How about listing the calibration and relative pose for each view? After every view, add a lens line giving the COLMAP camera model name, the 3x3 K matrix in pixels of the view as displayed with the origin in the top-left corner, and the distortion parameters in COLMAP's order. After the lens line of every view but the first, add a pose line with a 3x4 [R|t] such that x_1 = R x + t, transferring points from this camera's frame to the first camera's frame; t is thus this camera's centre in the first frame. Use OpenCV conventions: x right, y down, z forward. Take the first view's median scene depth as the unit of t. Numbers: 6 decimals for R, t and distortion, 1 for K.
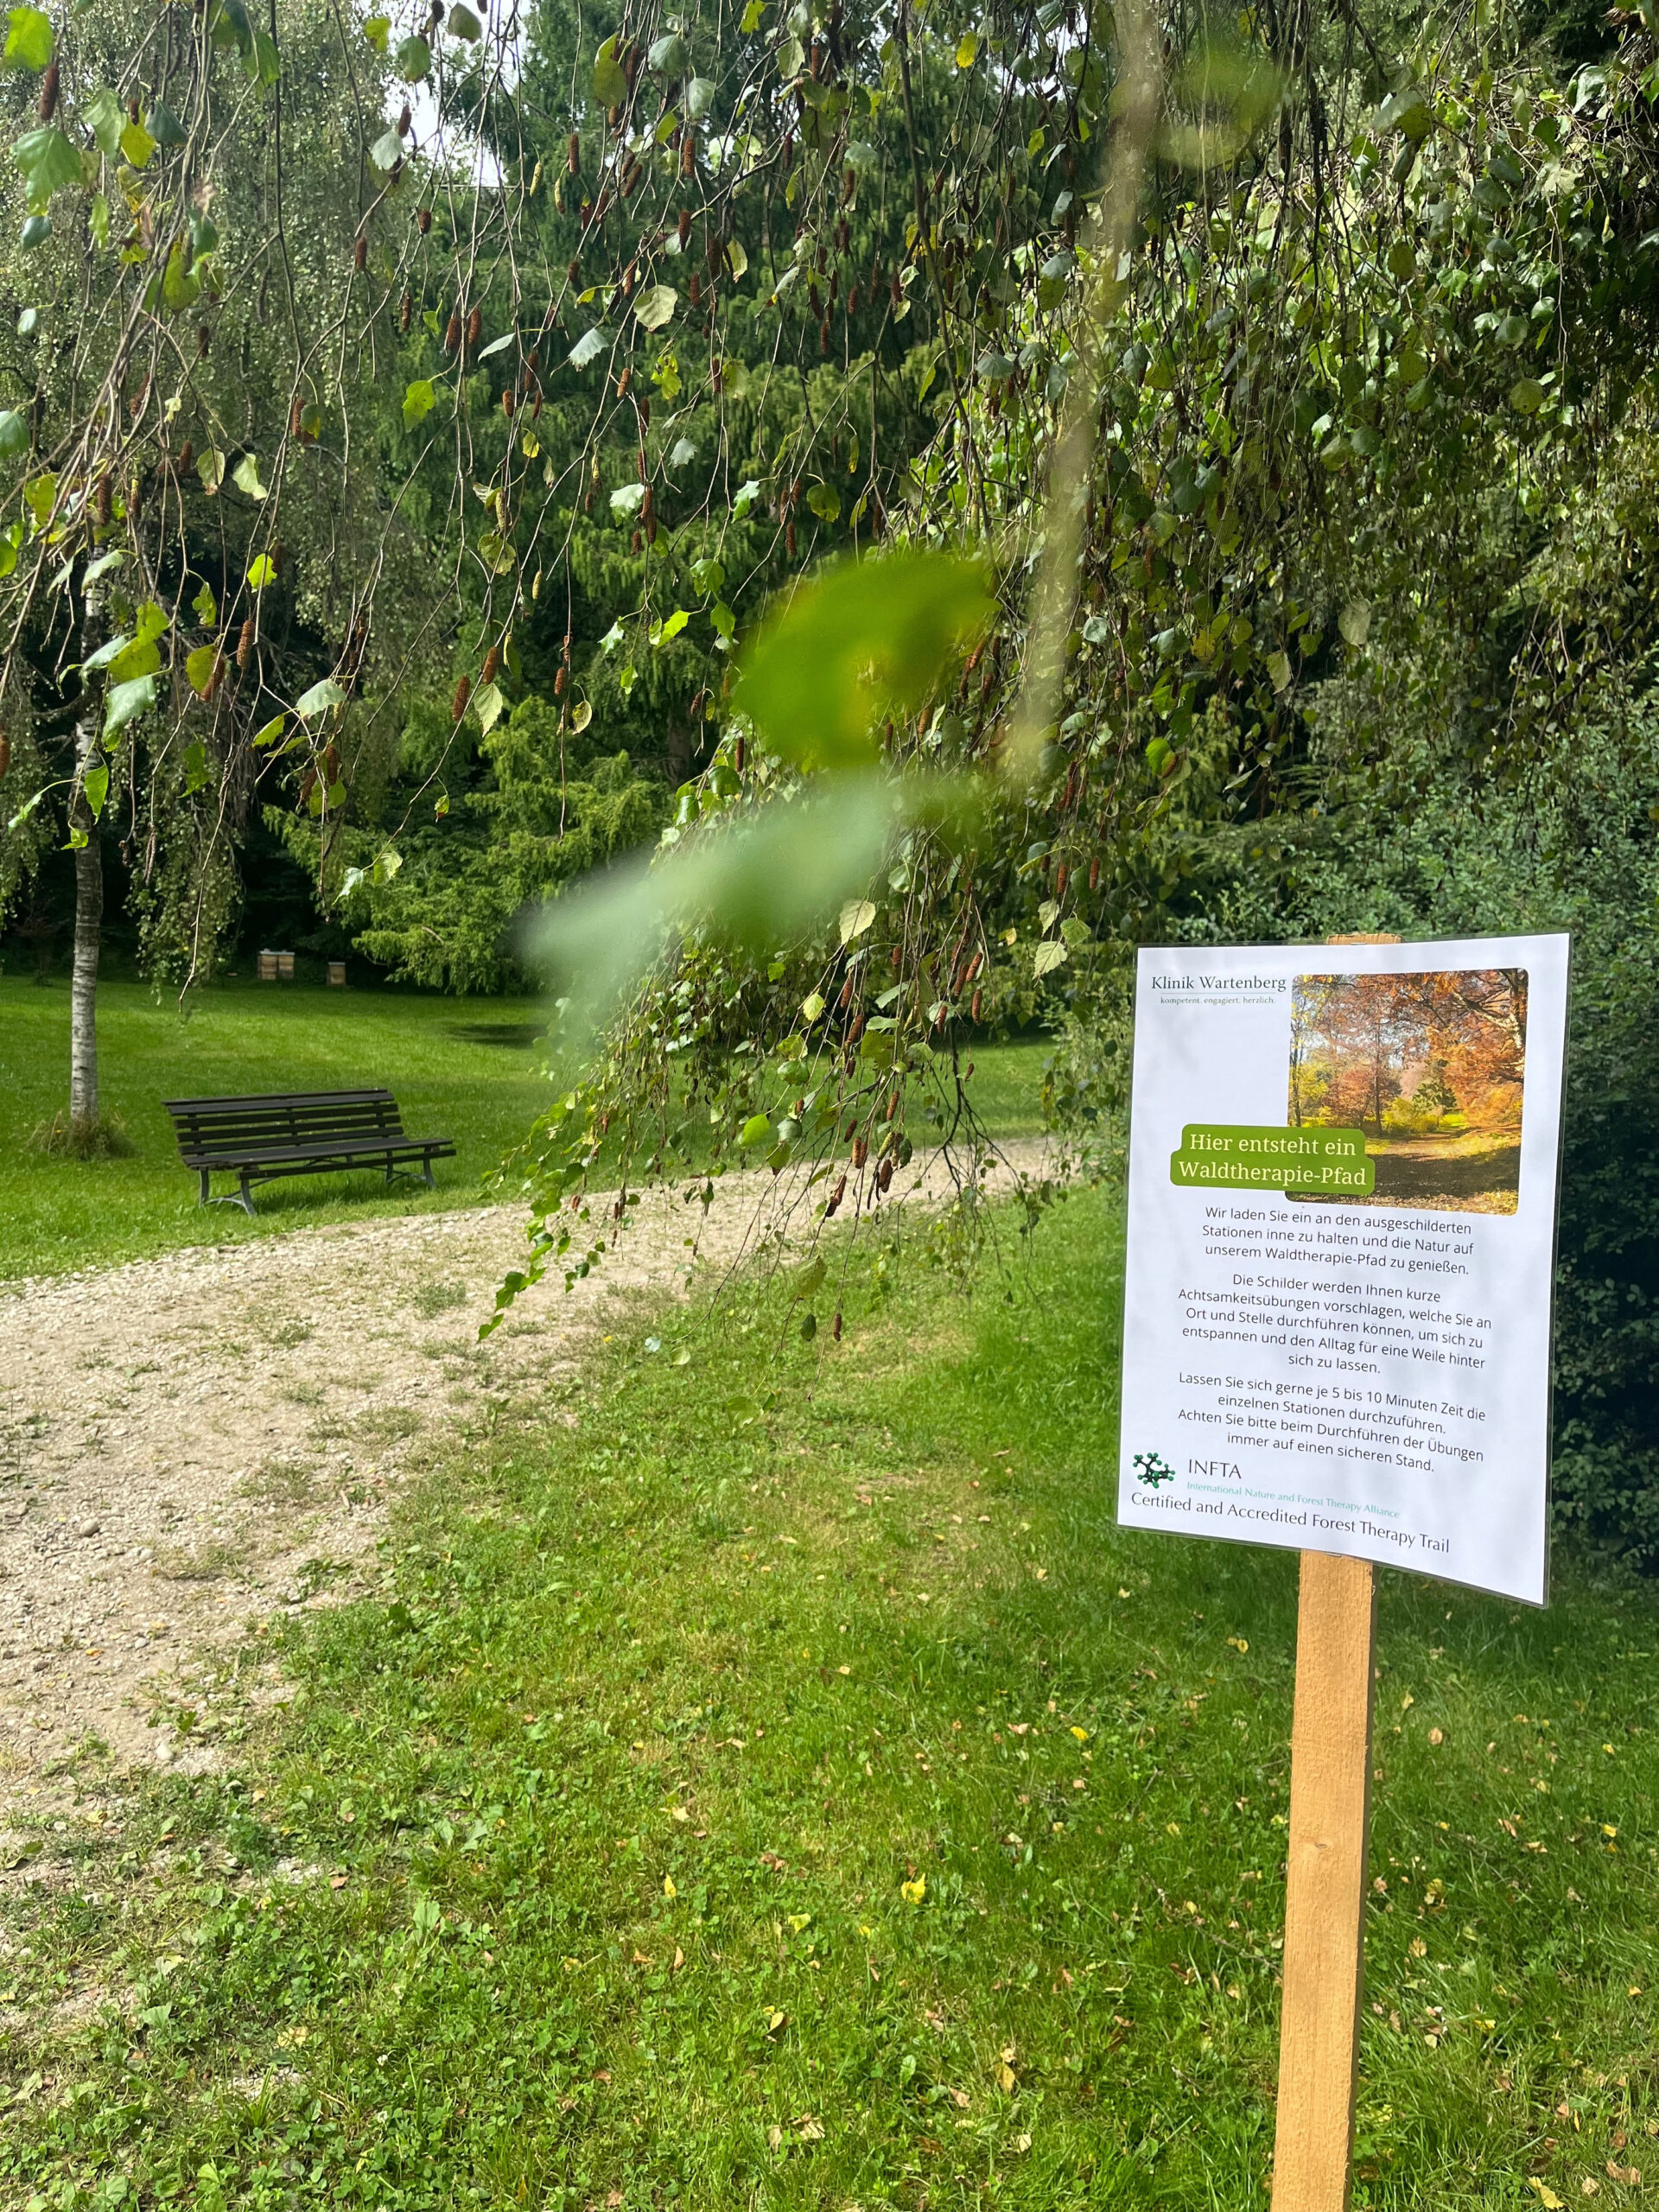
lens RADIAL K [[1522.9, 0, 822.1], [0, 1522.9, 1113.4], [0, 0, 1]] dist [0.008962, -0.022249]
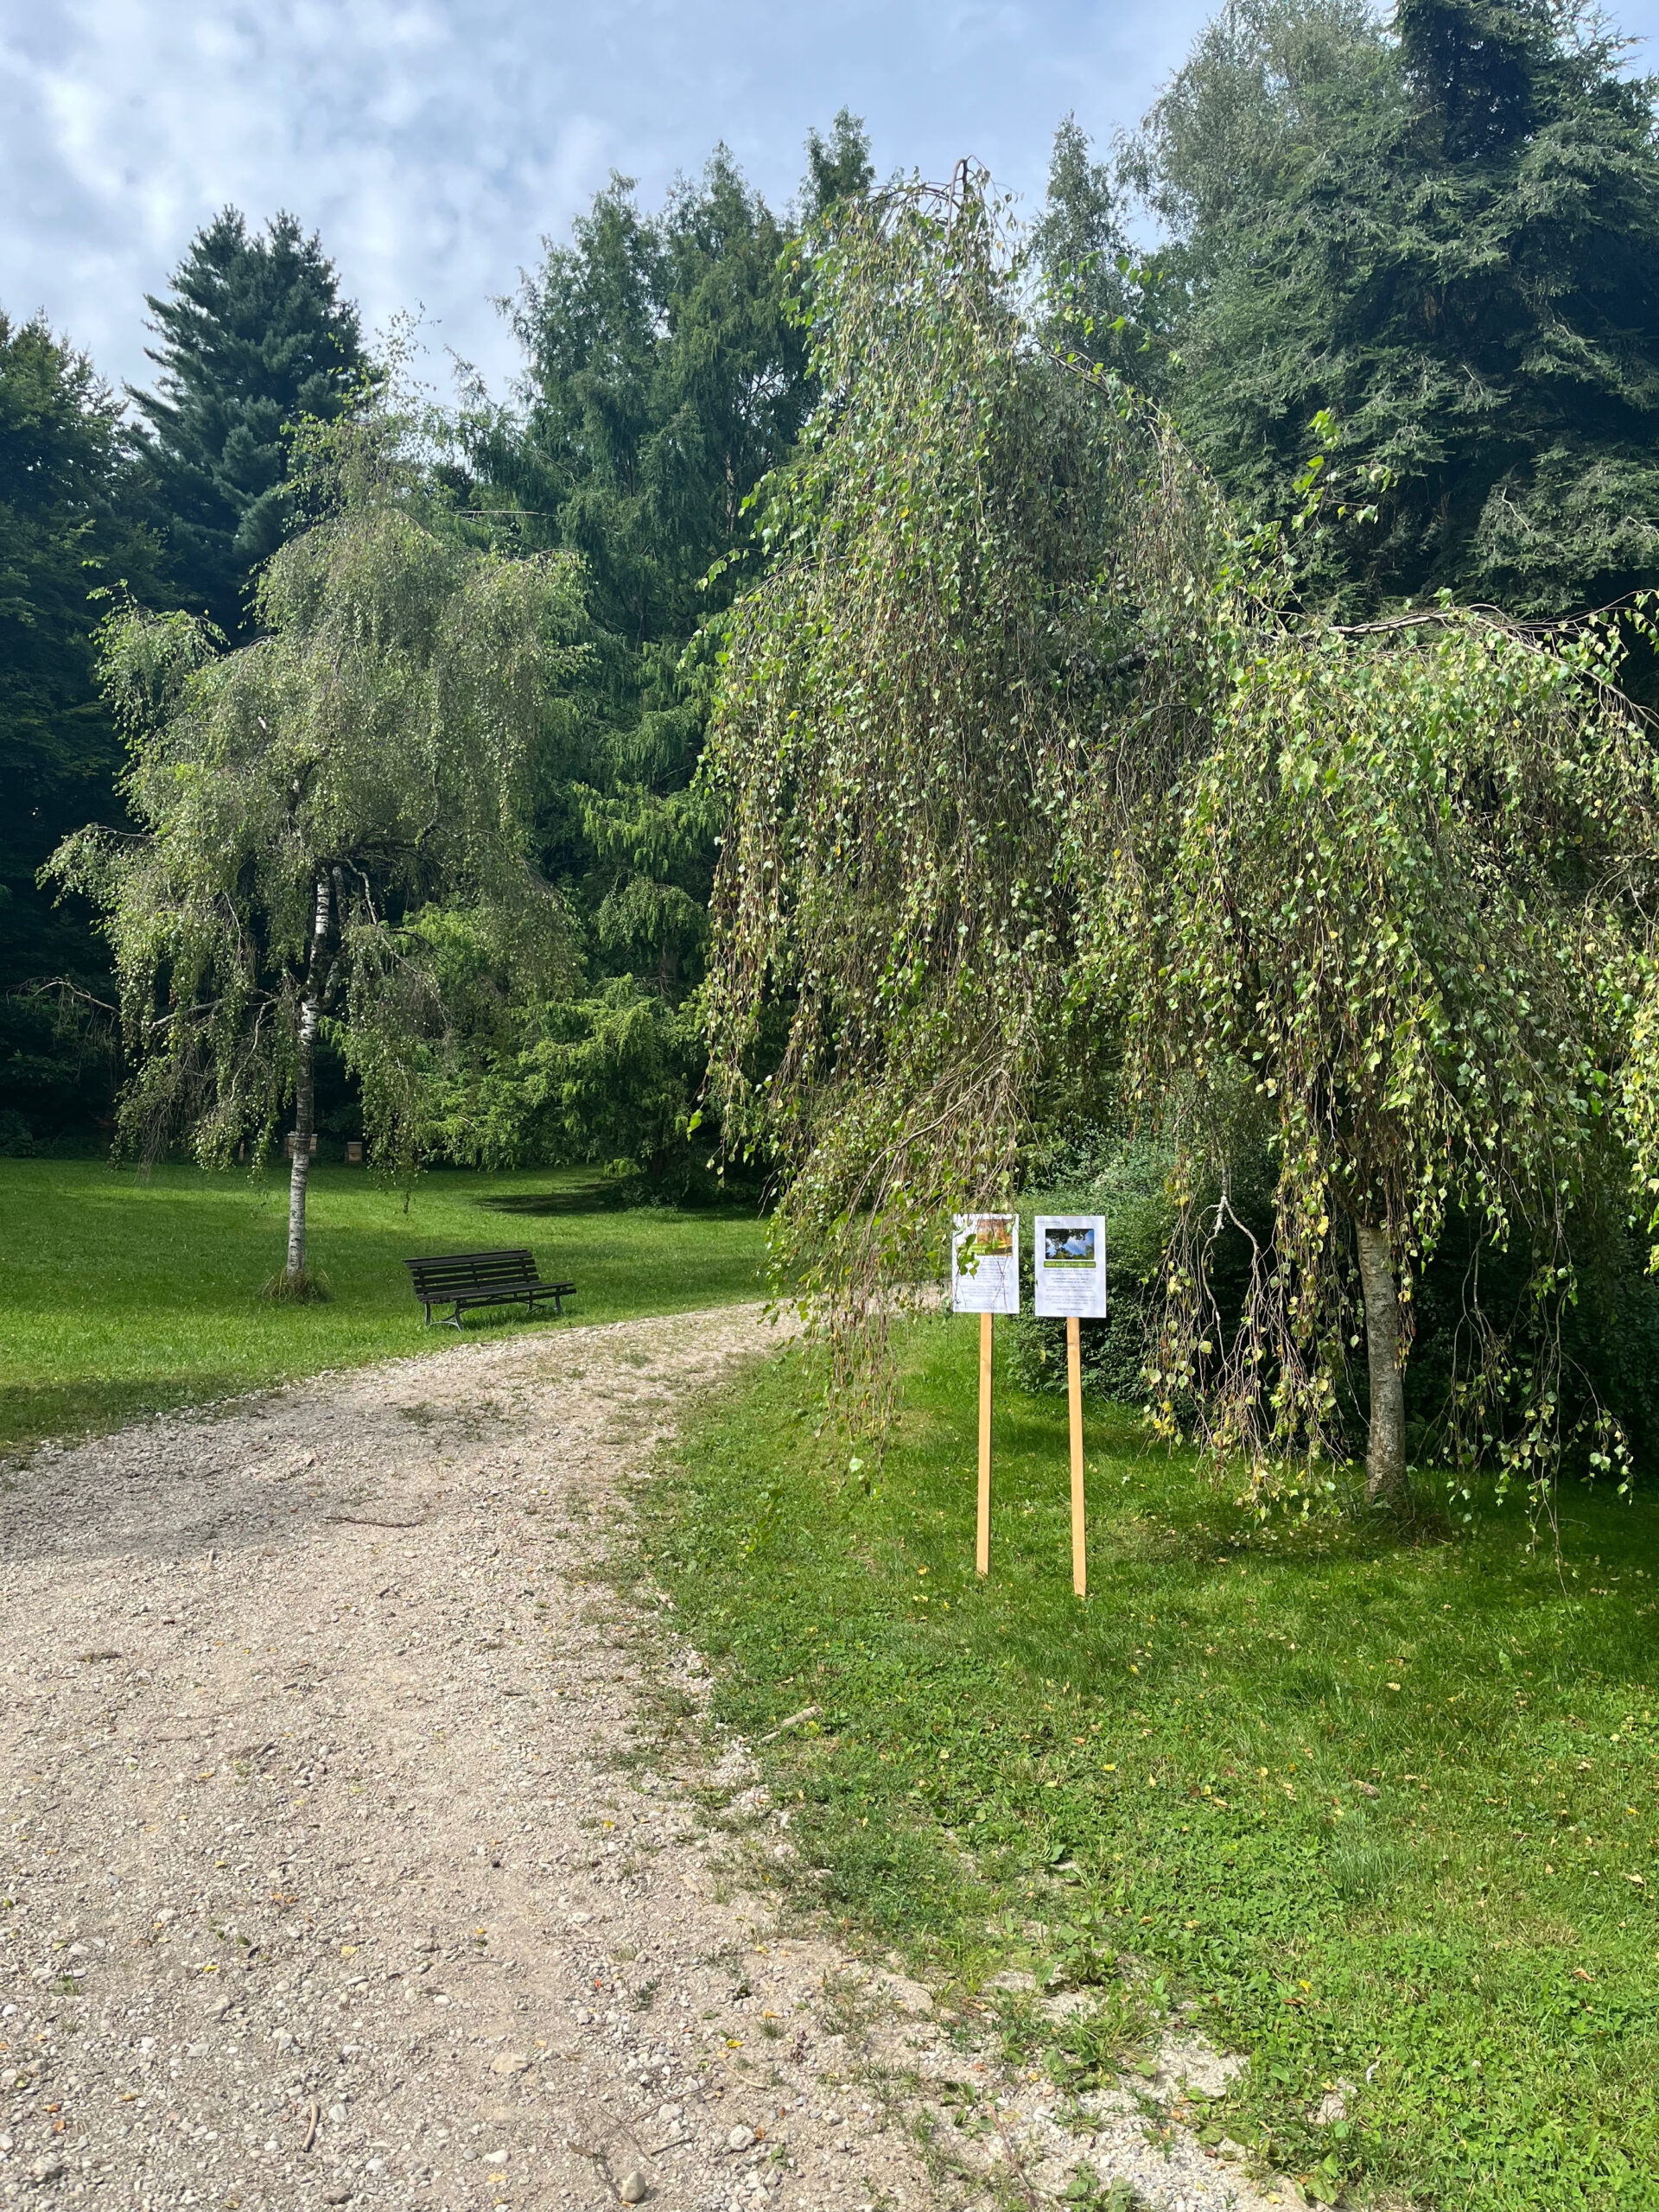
lens RADIAL K [[1522.9, 0, 826.0], [0, 1522.9, 1096.3], [0, 0, 1]] dist [0.008962, -0.022249]
pose [[0.998947, -0.016439, 0.042829, -0.025243], [0.021173, 0.993423, -0.112523, 0.004300], [-0.040698, 0.113312, 0.992726, -0.234097]]
